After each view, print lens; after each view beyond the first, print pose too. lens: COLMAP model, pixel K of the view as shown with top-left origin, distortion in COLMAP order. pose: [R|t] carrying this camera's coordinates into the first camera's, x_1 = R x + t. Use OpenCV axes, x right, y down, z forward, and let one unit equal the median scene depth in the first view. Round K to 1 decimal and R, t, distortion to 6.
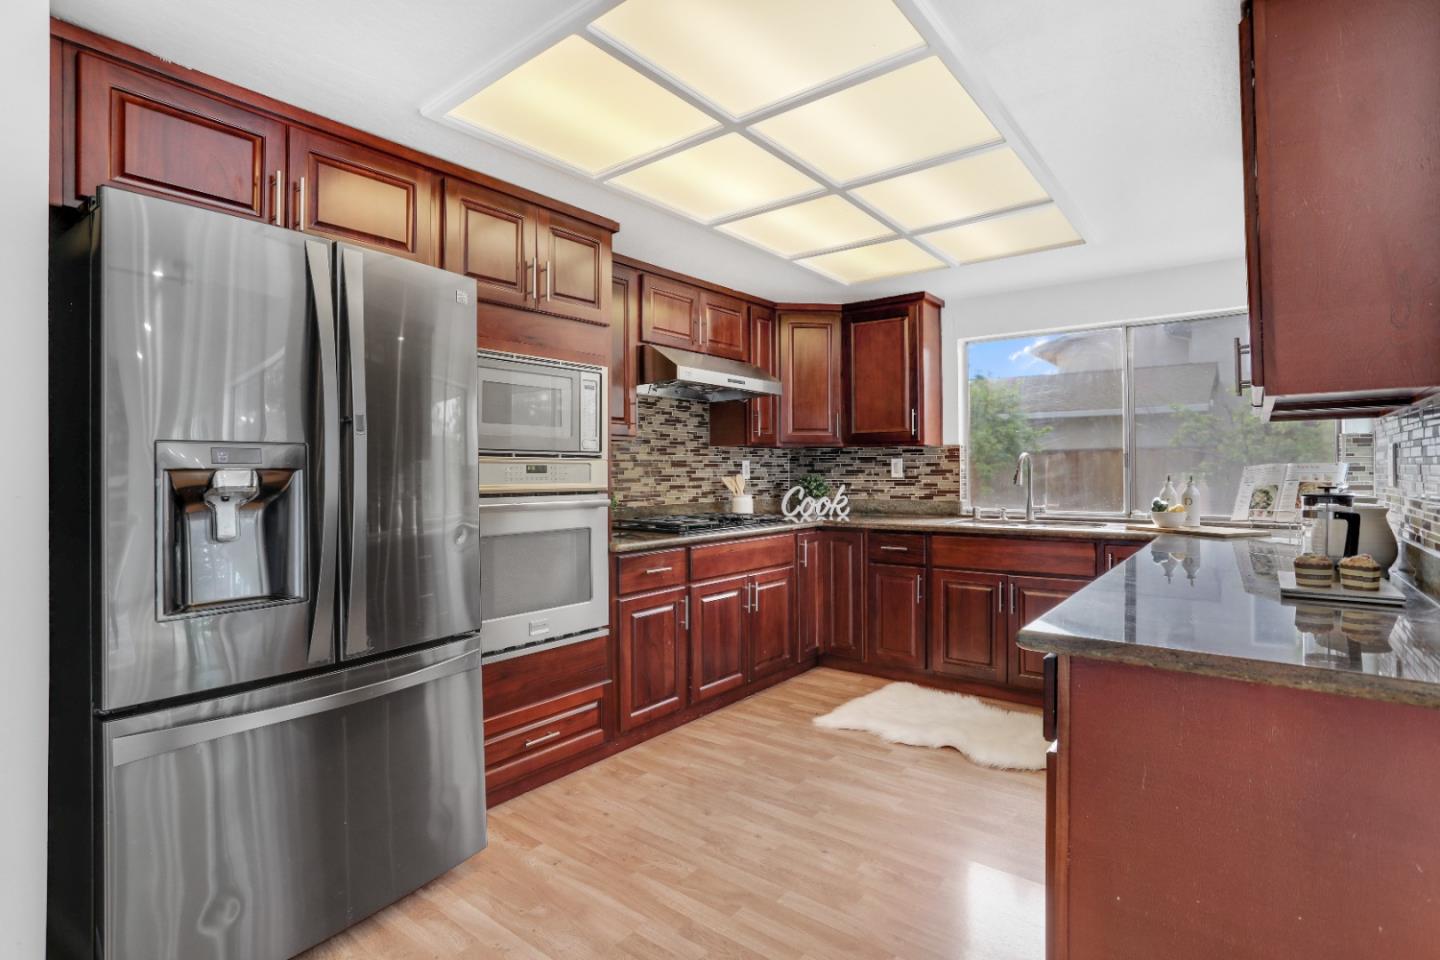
lens RADIAL K [[699.1, 0, 710.5], [0, 699.1, 465.0], [0, 0, 1]] dist [-0.030992, -0.001168]
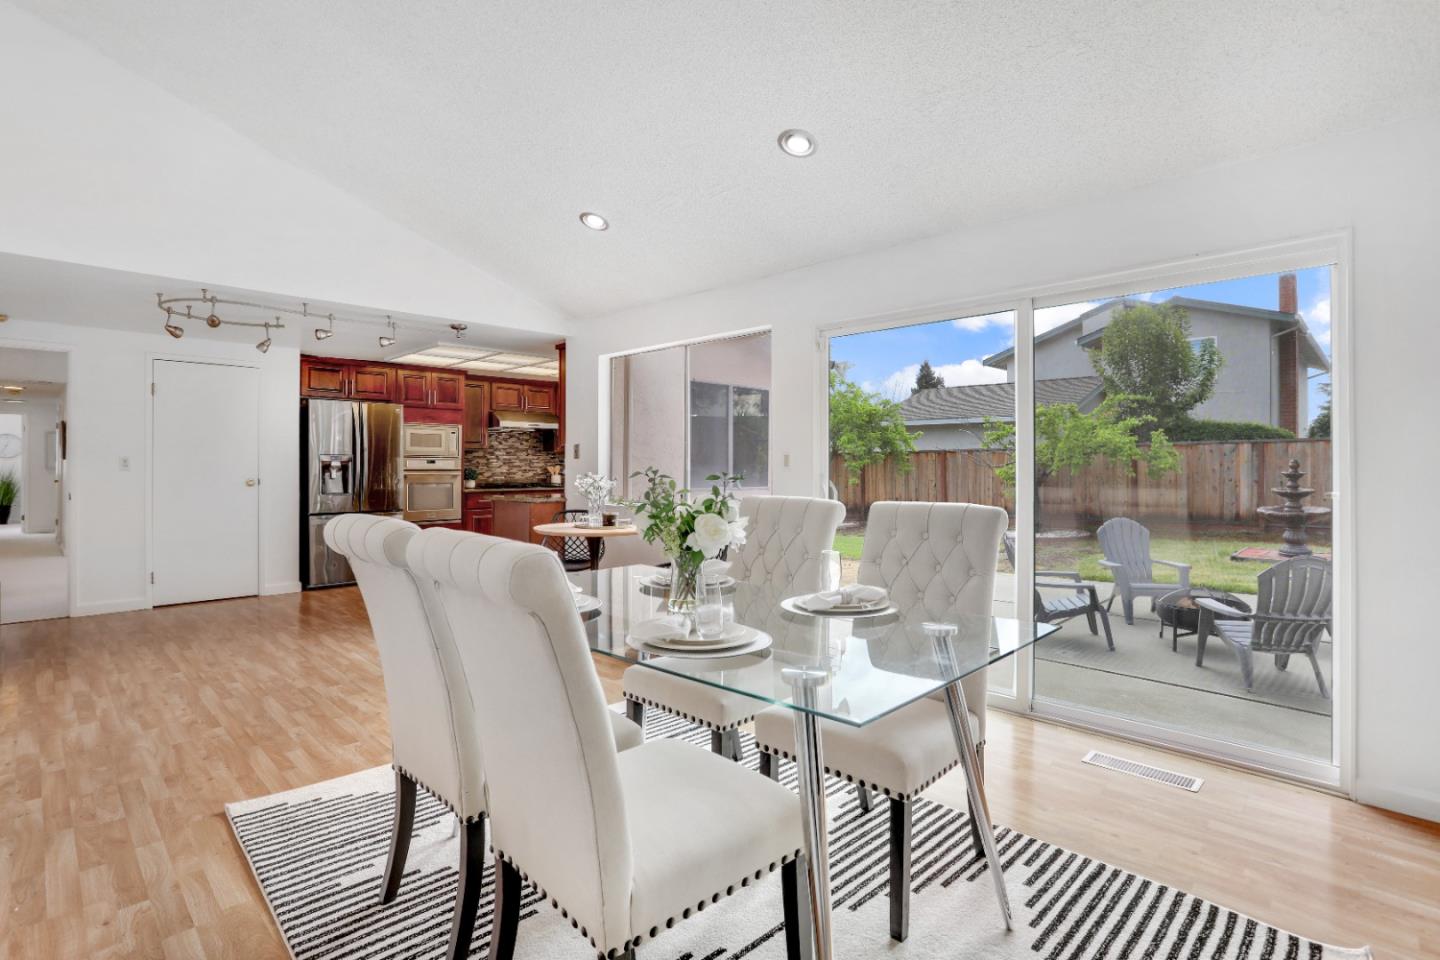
lens RADIAL K [[699.1, 0, 686.6], [0, 699.1, 469.3], [0, 0, 1]] dist [-0.030992, -0.001168]
pose [[0.990986, 0.008381, -0.133703, 0.801875], [-0.006429, 0.999866, 0.015023, -0.009566], [0.133811, -0.014028, 0.990908, -1.167627]]
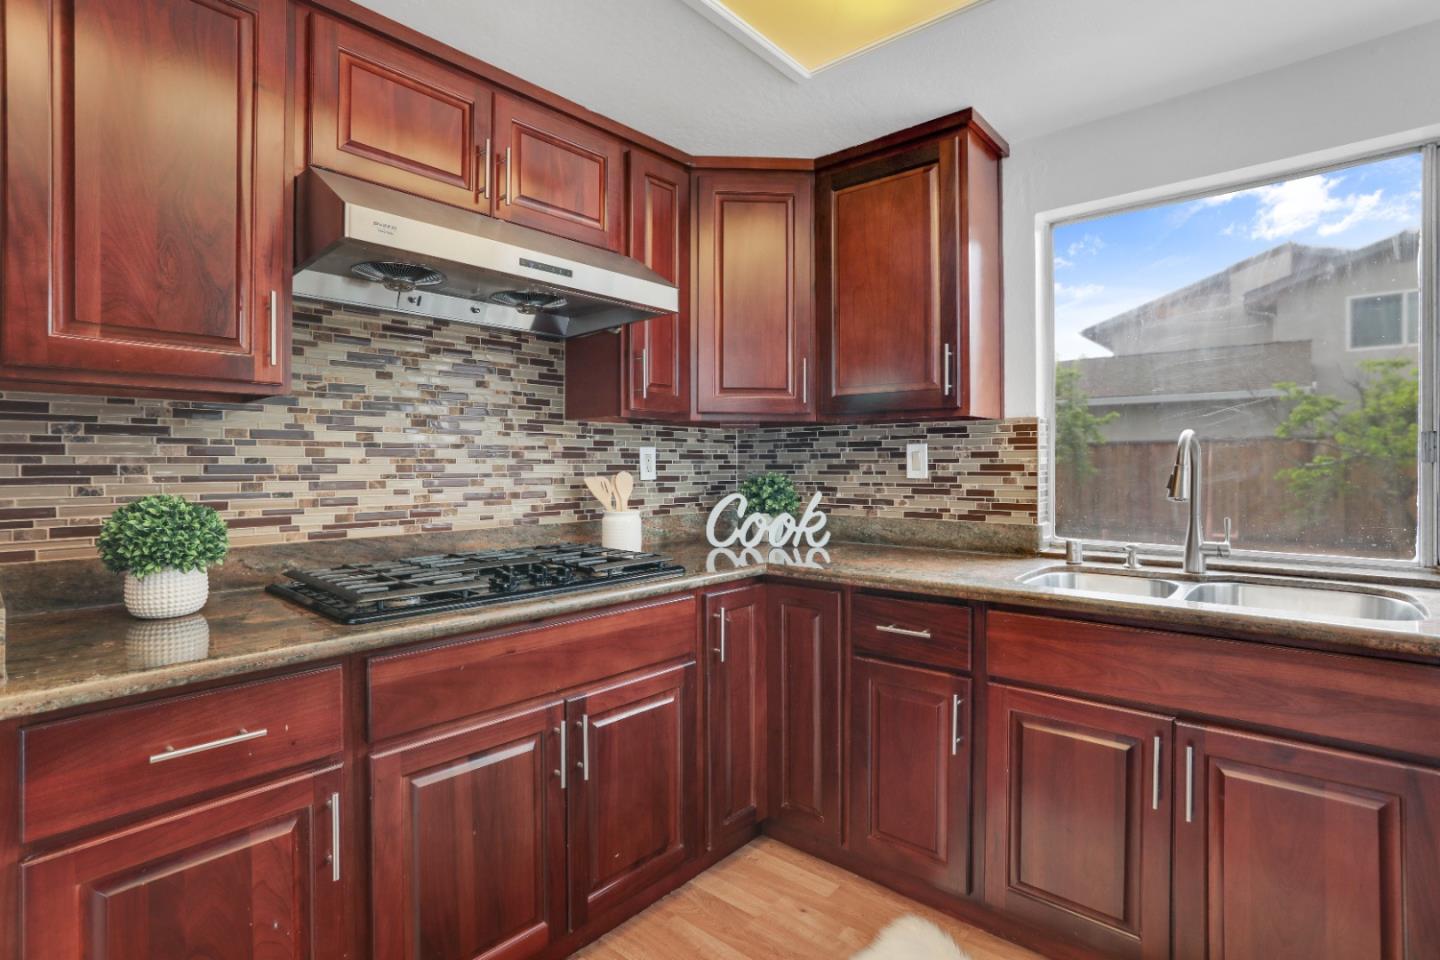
lens RADIAL K [[699.1, 0, 706.3], [0, 699.1, 468.5], [0, 0, 1]] dist [-0.030992, -0.001168]
pose [[0.998619, 0.003745, -0.052407, 0.153090], [-0.003036, 0.999903, 0.013597, 0.003482], [0.052452, -0.013419, 0.998533, 0.520647]]
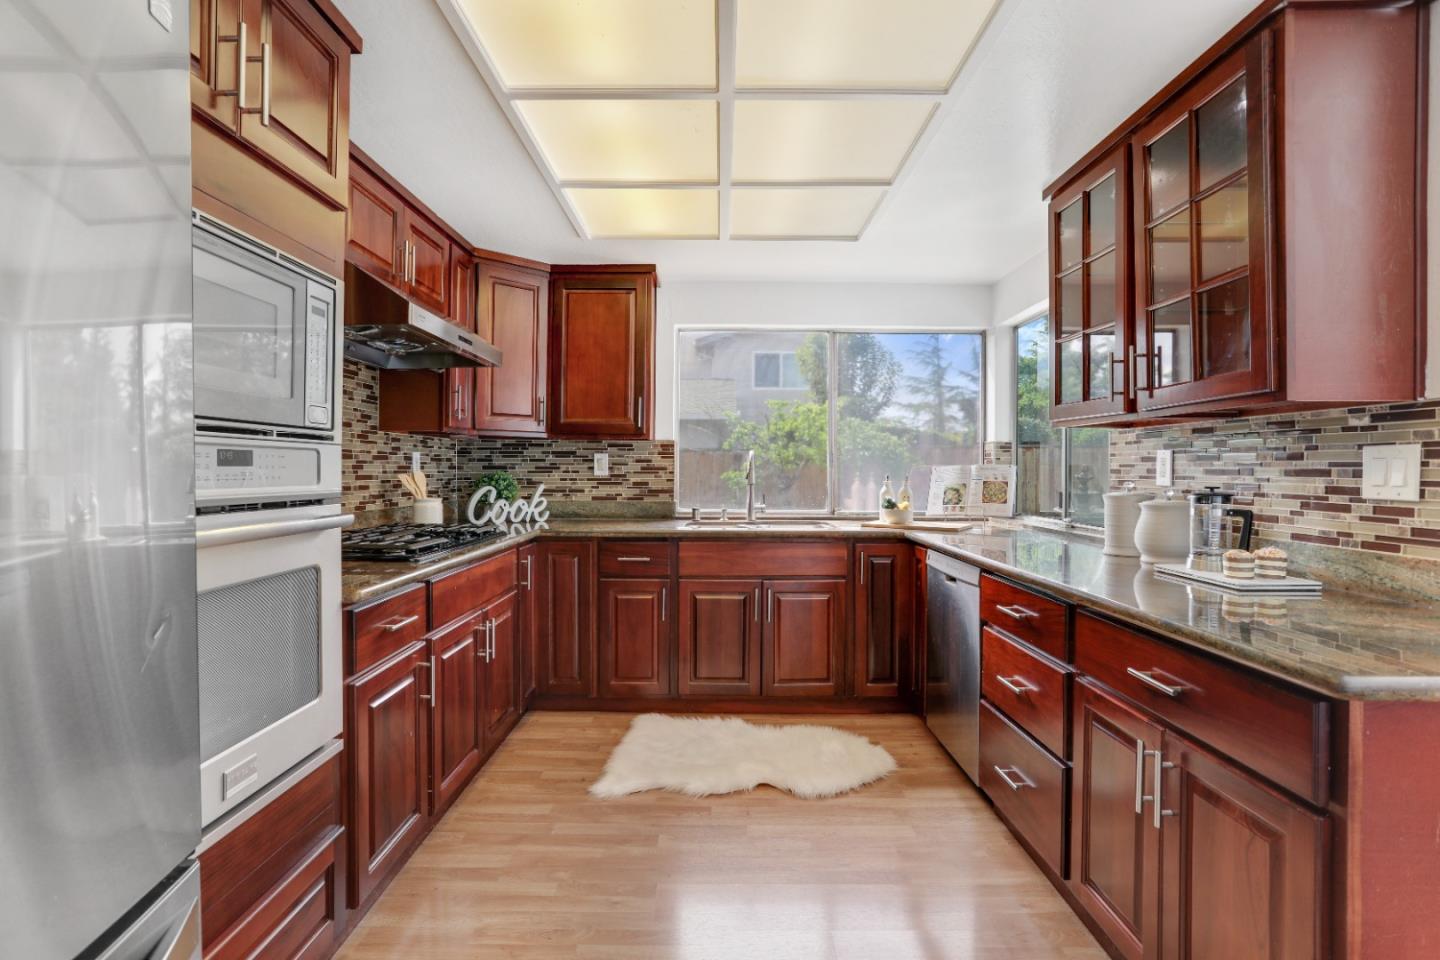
lens RADIAL K [[699.1, 0, 711.5], [0, 699.1, 470.9], [0, 0, 1]] dist [-0.030992, -0.001168]
pose [[0.788248, 0.007078, 0.615318, -0.187649], [-0.014753, 0.999864, 0.007397, 0.004312], [-0.615181, -0.014909, 0.788245, 0.268795]]
